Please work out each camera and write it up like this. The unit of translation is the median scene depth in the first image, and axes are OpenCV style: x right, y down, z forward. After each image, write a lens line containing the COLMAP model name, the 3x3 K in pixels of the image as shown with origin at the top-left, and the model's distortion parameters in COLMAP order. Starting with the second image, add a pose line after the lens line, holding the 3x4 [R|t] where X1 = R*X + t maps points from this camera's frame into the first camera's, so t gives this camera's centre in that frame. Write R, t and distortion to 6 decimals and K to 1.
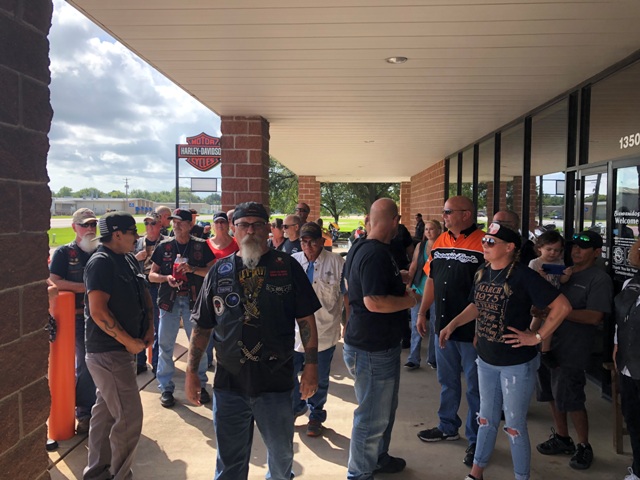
lens RADIAL K [[520.3, 0, 320.0], [0, 520.3, 240.0], [0, 0, 1]] dist [0.025224, -0.010641]
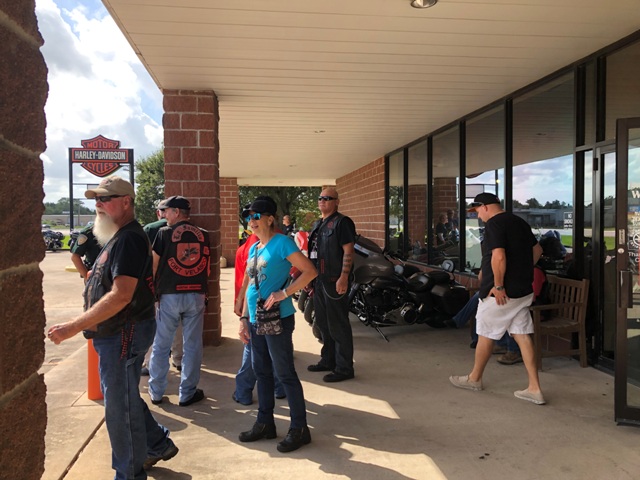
lens RADIAL K [[515.6, 0, 315.1], [0, 515.6, 237.8], [0, 0, 1]] dist [0.059945, -0.119842]
pose [[0.982545, -0.020346, 0.184907, -0.097220], [0.024887, 0.999442, -0.022270, 0.019043], [-0.184351, 0.026483, 0.982504, 0.136021]]
